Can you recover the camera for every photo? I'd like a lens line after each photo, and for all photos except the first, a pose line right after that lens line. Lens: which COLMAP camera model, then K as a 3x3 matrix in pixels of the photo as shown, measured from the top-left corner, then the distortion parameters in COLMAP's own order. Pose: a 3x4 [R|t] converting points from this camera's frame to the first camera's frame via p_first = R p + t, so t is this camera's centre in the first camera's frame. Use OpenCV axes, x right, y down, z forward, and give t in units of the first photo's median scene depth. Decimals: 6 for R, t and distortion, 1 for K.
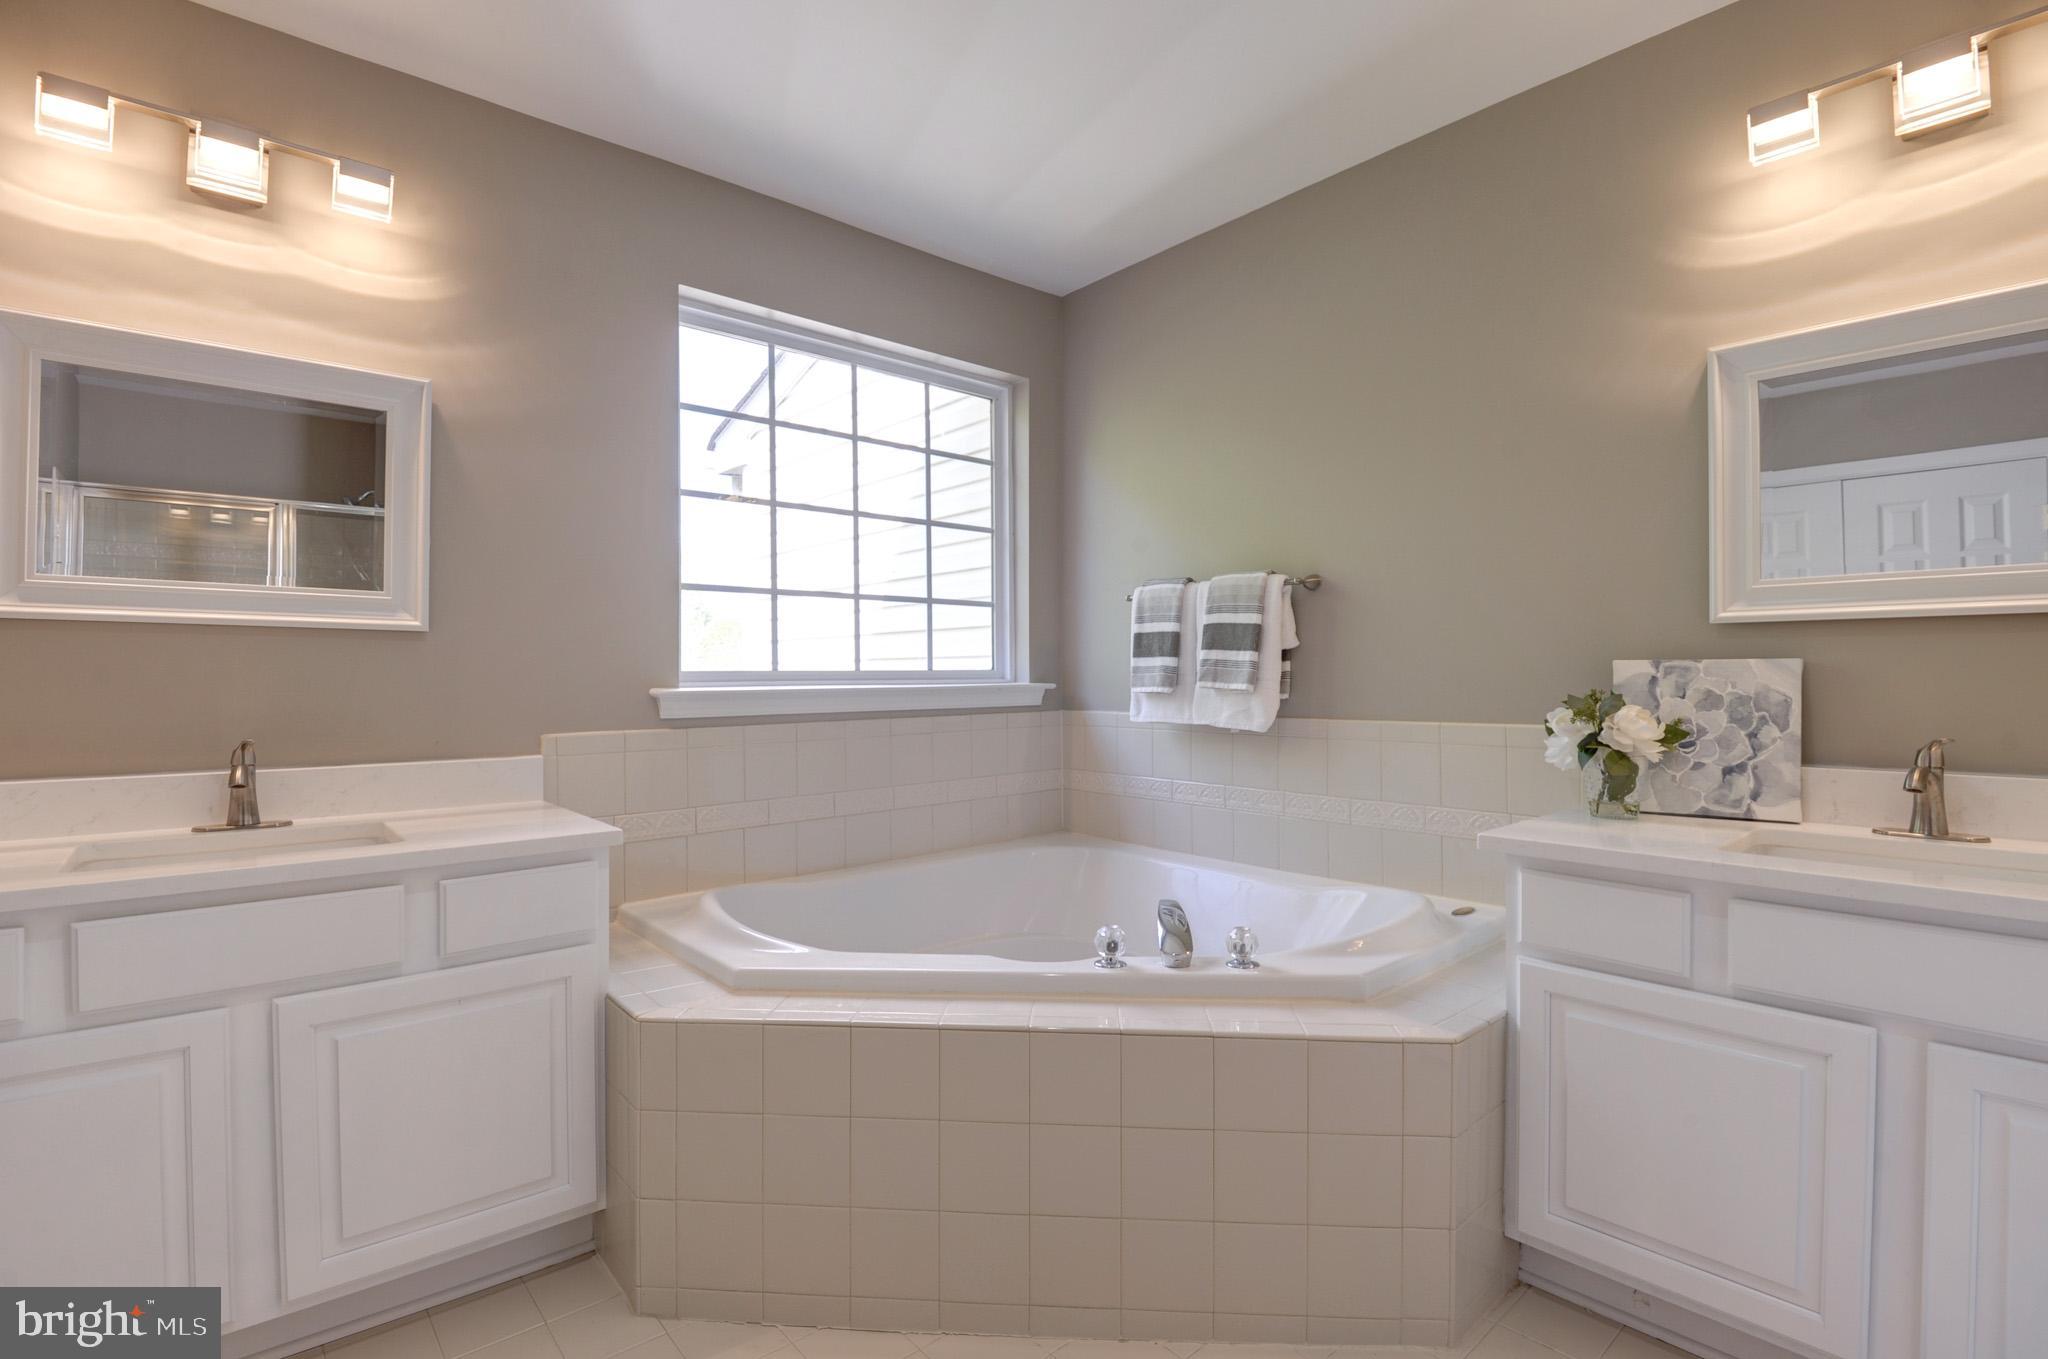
lens RADIAL K [[939.5, 0, 983.2], [0, 939.5, 669.1], [0, 0, 1]] dist [-0.009884, -0.010812]
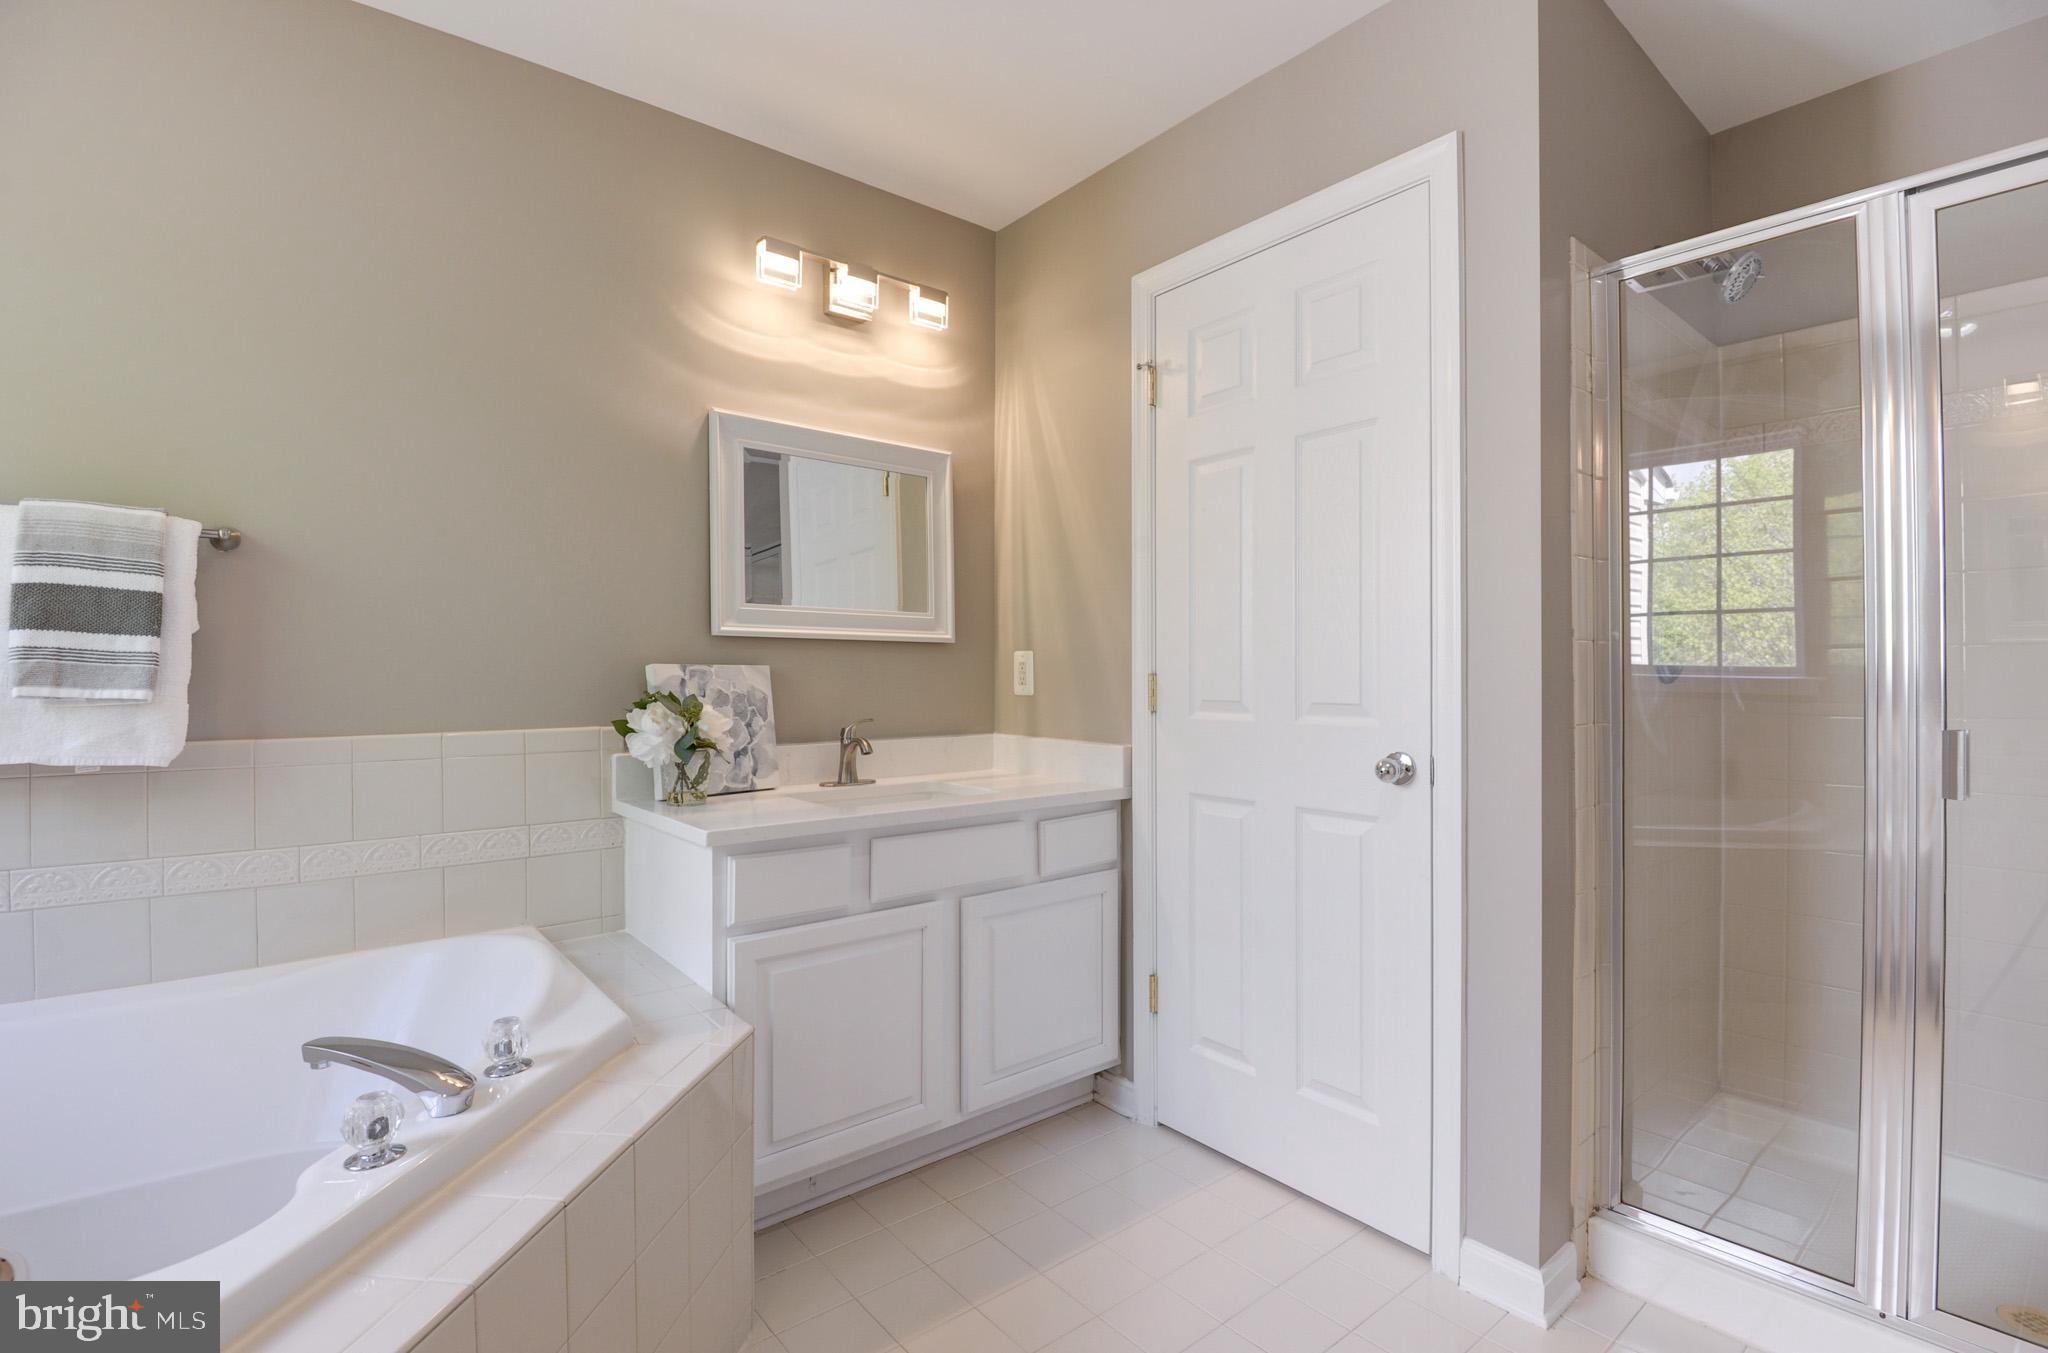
lens RADIAL K [[972.9, 0, 1024.0], [0, 972.9, 676.5], [0, 0, 1]] dist [0.003549, -0.013386]
pose [[-0.004616, 0.005077, 0.999976, -0.496334], [-0.008282, 0.999953, -0.005115, 0.008034], [-0.999955, -0.008306, -0.004574, 0.606908]]
